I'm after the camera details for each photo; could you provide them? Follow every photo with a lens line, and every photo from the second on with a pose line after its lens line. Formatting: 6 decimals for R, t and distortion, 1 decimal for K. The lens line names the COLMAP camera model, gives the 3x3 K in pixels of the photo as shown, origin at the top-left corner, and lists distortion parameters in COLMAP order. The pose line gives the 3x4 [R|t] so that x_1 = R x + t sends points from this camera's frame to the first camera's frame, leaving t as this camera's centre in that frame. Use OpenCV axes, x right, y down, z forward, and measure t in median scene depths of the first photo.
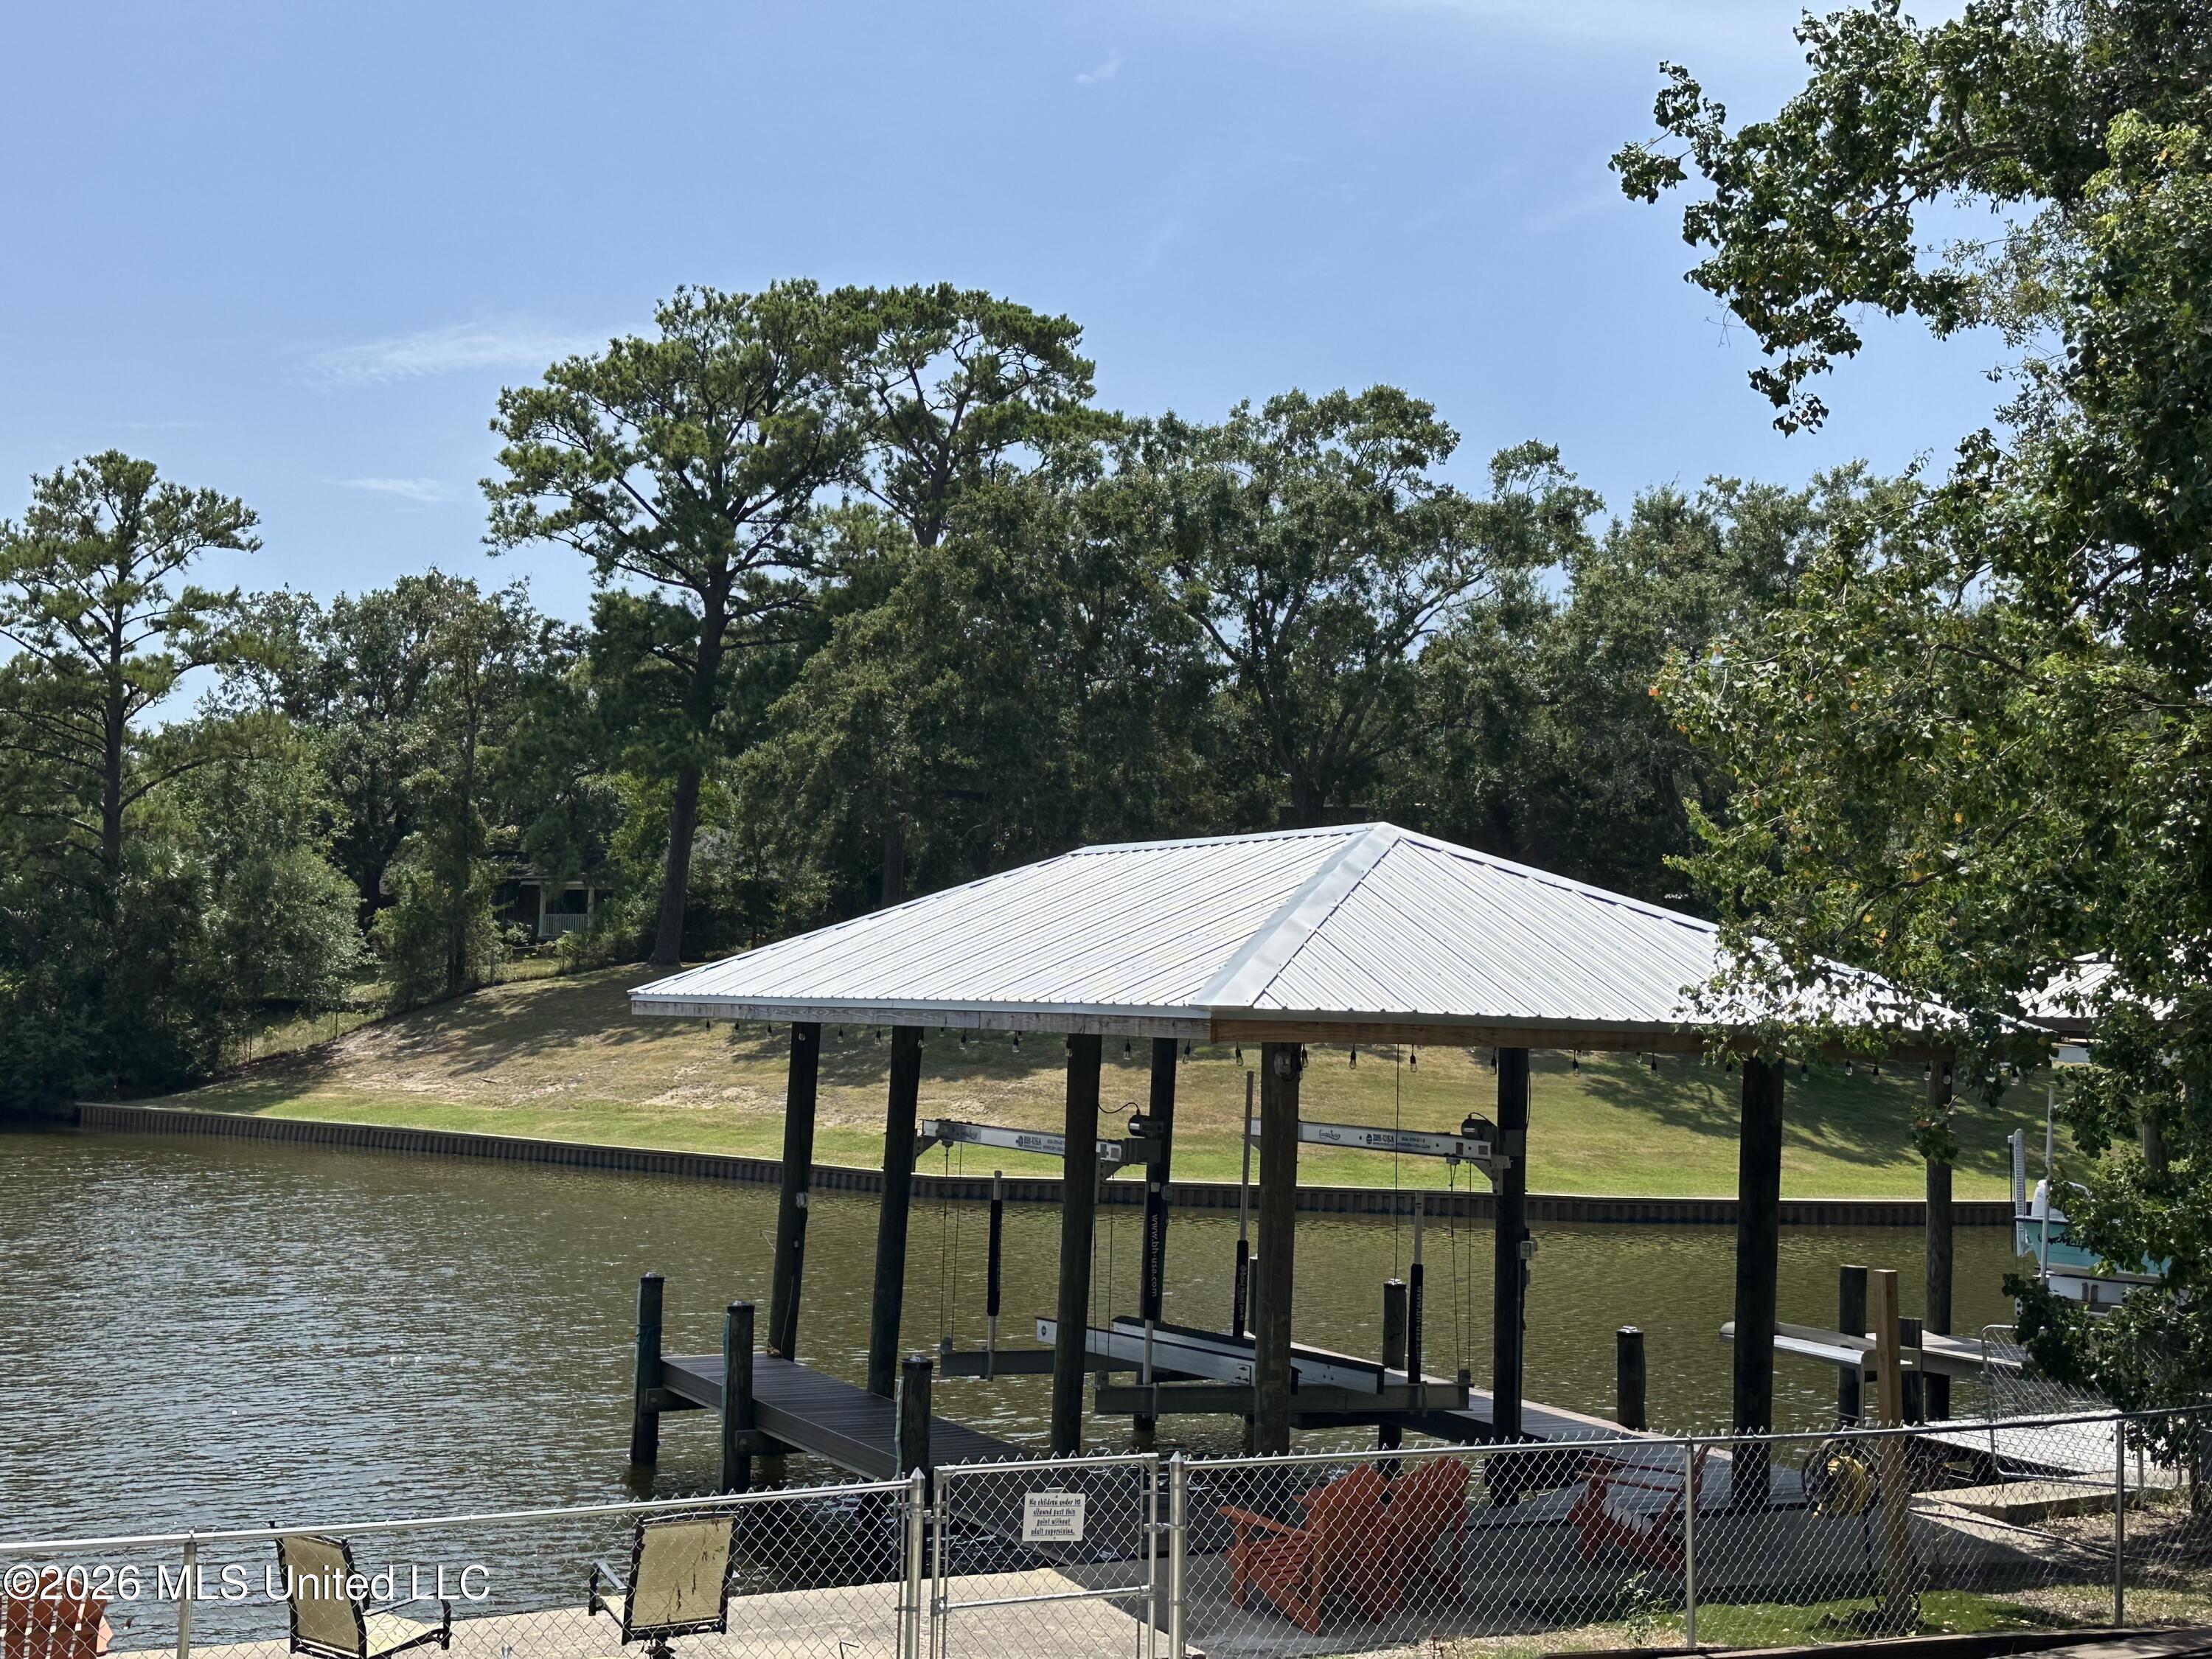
lens RADIAL K [[2645.2, 0, 1106.0], [0, 2645.2, 829.5], [0, 0, 1]] dist [0.177329, -0.305131]
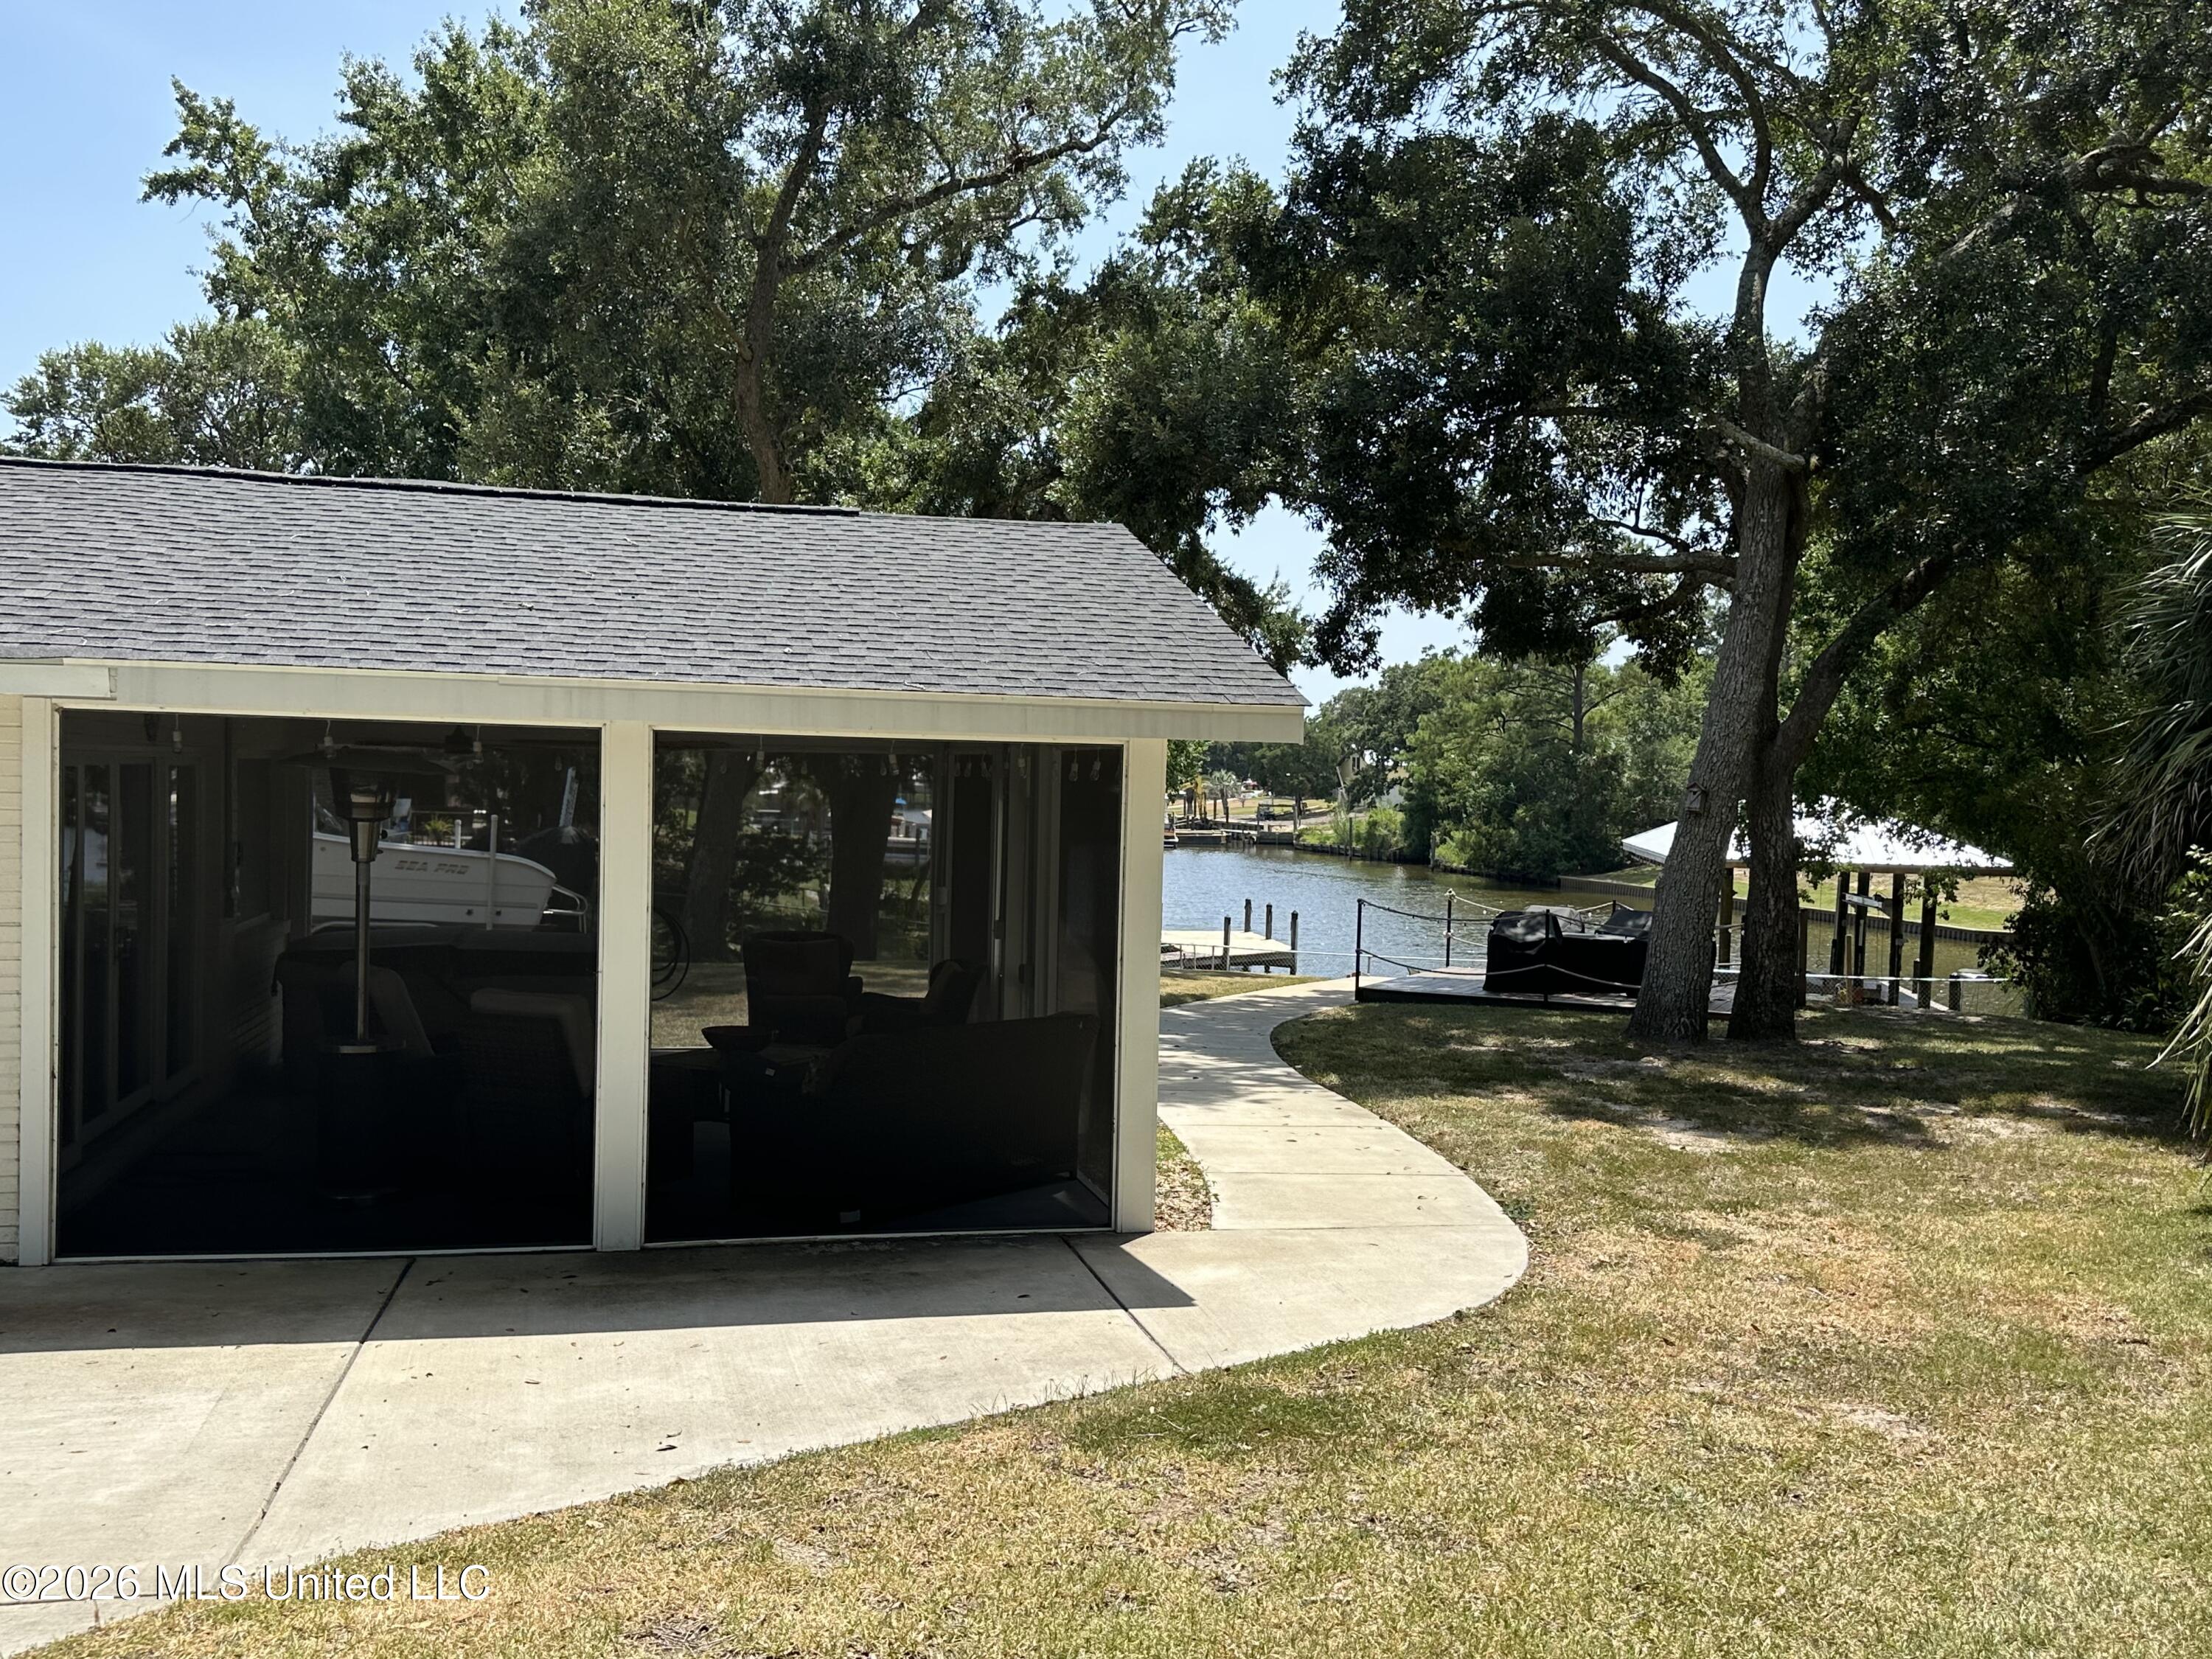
lens RADIAL K [[2018.7, 0, 1110.1], [0, 2018.7, 841.2], [0, 0, 1]] dist [0.197572, -0.445458]
pose [[0.804145, 0.009940, -0.594350, 0.188391], [0.039237, 0.996792, 0.069758, -0.030701], [0.593137, -0.079416, 0.801176, -0.286643]]
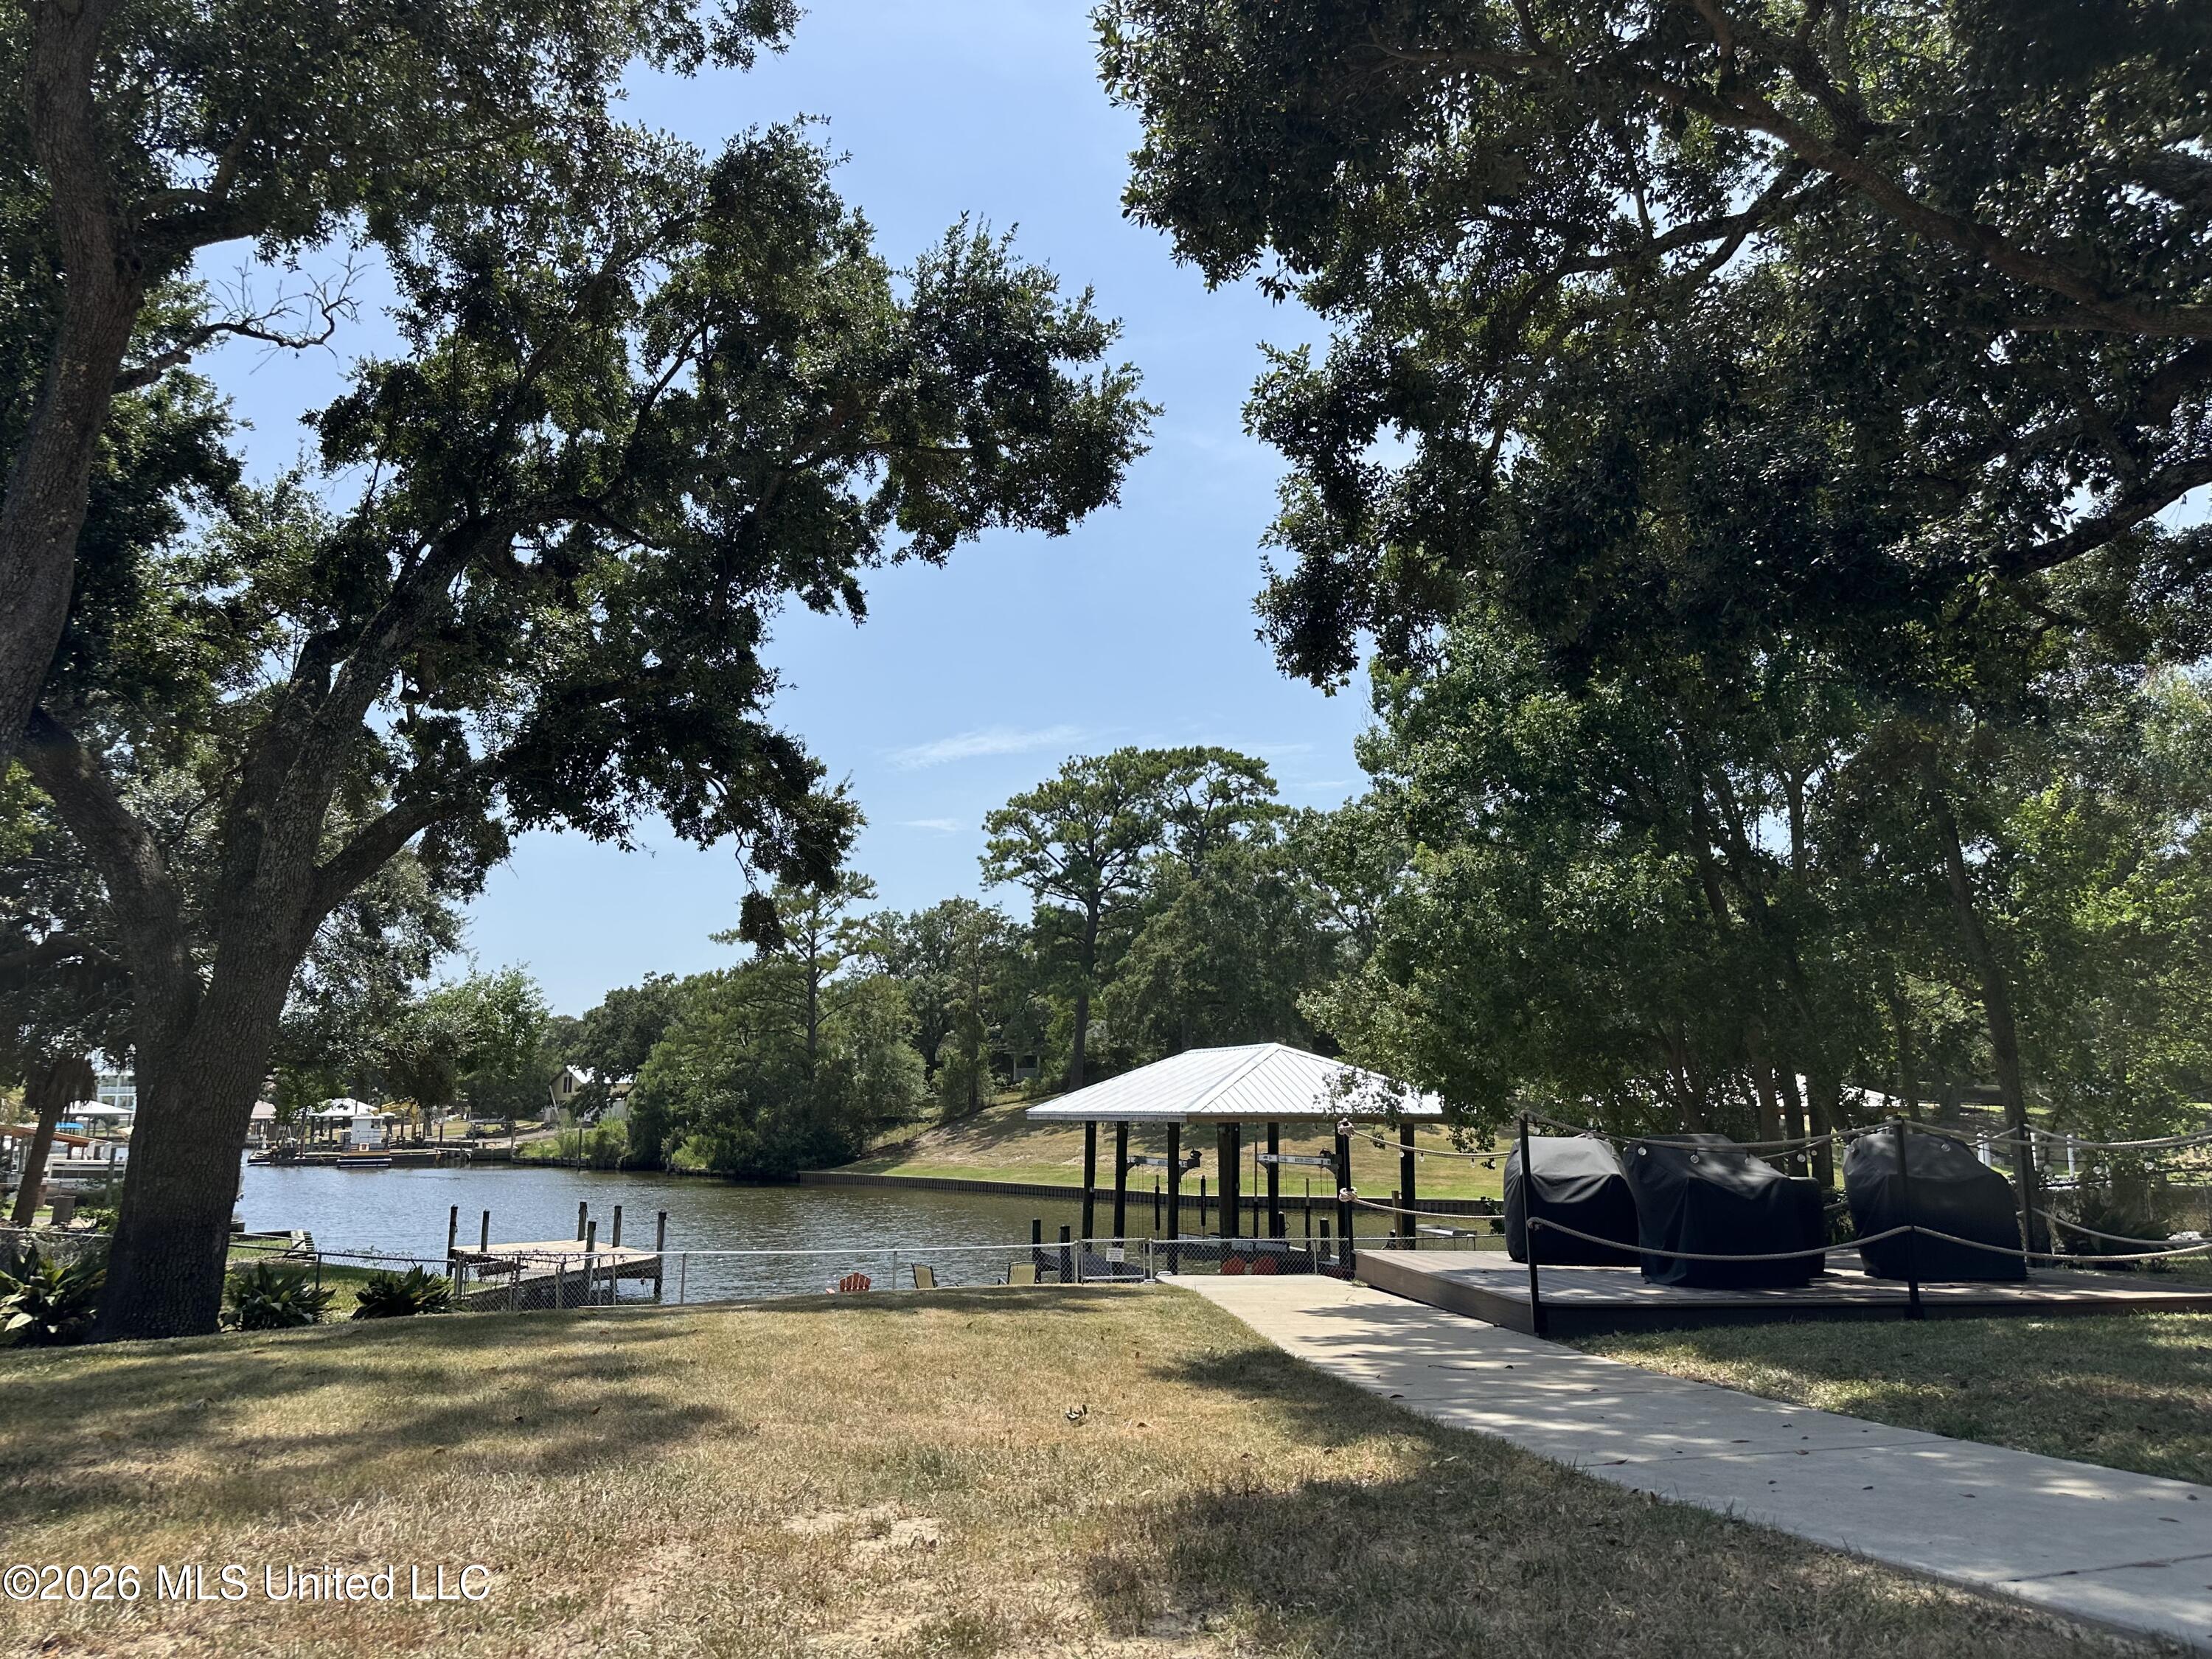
lens RADIAL K [[1544.9, 0, 1095.2], [0, 1544.9, 837.2], [0, 0, 1]] dist [0.165822, -0.249855]
pose [[0.986085, -0.057247, -0.156076, 0.041458], [0.040052, 0.992994, -0.111172, -0.009891], [0.161347, 0.103374, 0.981469, -0.153161]]
